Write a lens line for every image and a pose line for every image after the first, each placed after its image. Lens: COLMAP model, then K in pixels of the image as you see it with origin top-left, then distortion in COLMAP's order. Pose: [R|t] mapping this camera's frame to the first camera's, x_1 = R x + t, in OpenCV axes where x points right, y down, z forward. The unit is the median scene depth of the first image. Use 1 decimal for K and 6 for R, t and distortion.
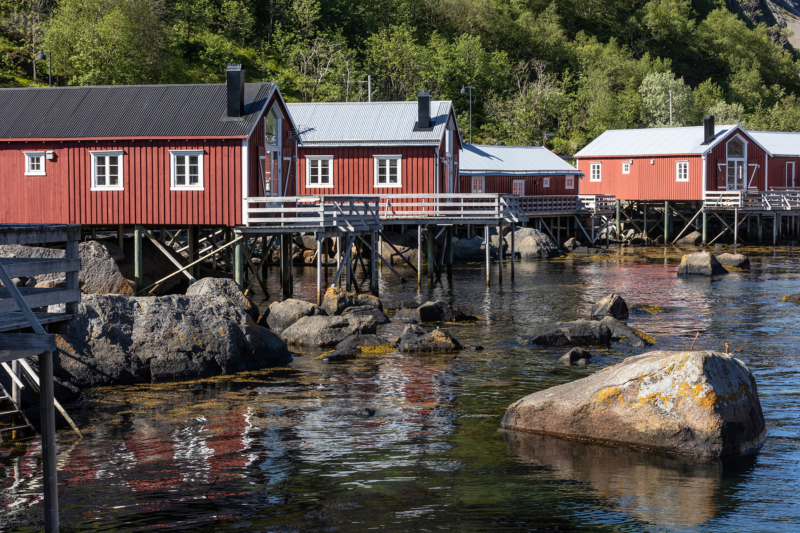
lens RADIAL K [[1628.0, 0, 401.4], [0, 1628.0, 232.1], [0, 0, 1]] dist [0.040082, -0.181048]
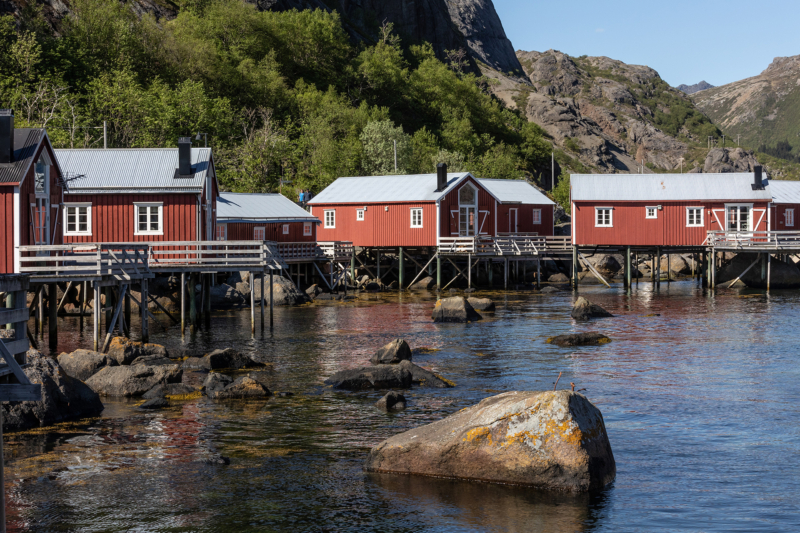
lens RADIAL K [[1638.5, 0, 402.5], [0, 1638.5, 237.6], [0, 0, 1]] dist [0.076698, -0.180257]
pose [[0.981910, -0.005369, 0.189274, -0.030395], [0.010196, 0.999647, -0.024538, 0.000088], [-0.189075, 0.026024, 0.981618, -0.003266]]
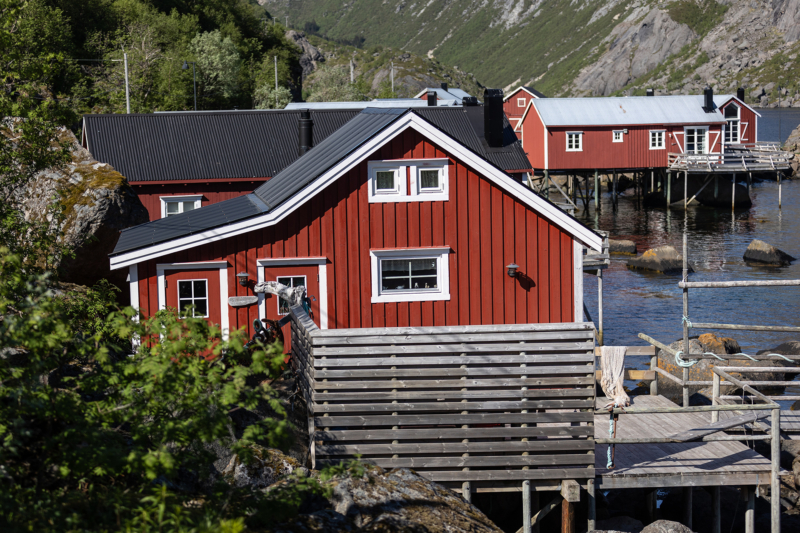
lens RADIAL K [[1643.3, 0, 400.0], [0, 1643.3, 266.5], [0, 0, 1]] dist [0.044072, 0.073562]
pose [[0.893951, -0.060703, 0.444035, -0.295318], [0.032481, 0.996954, 0.070900, -0.036531], [-0.446986, -0.048959, 0.893200, 0.086592]]
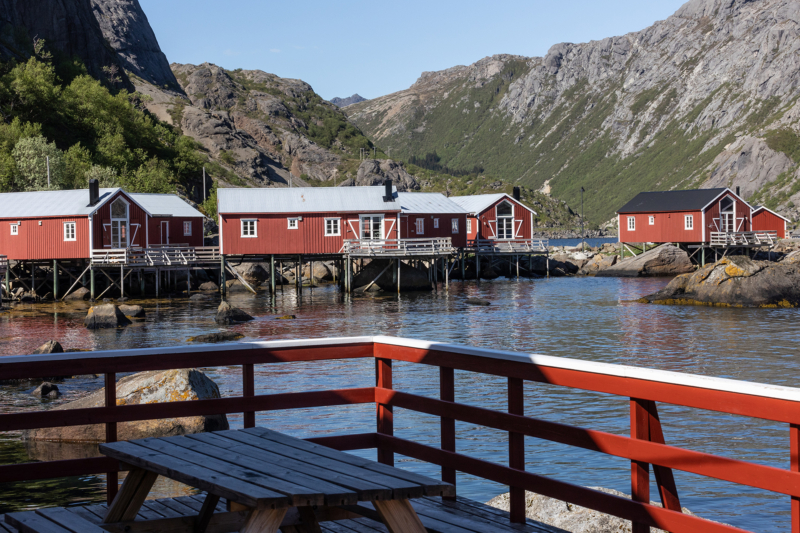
lens RADIAL K [[1638.5, 0, 402.5], [0, 1638.5, 237.6], [0, 0, 1]] dist [0.076698, -0.180257]
pose [[0.922091, -0.018632, 0.386525, -0.043117], [0.031516, 0.999138, -0.027022, 0.002658], [-0.385688, 0.037099, 0.921883, -0.076234]]
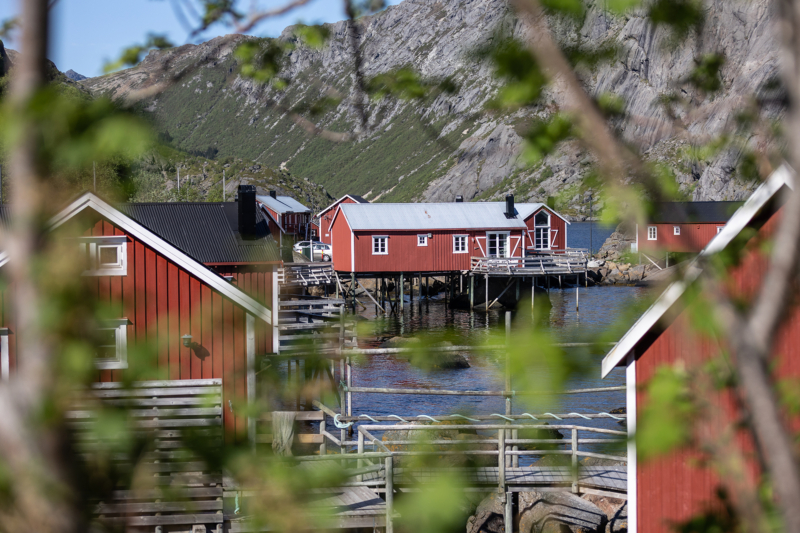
lens RADIAL K [[1638.5, 0, 402.5], [0, 1638.5, 237.6], [0, 0, 1]] dist [0.076698, -0.180257]
pose [[0.849469, -0.018450, 0.527315, -0.279945], [0.028687, 0.999525, -0.011240, -0.030245], [-0.526858, 0.024675, 0.849595, 0.053747]]
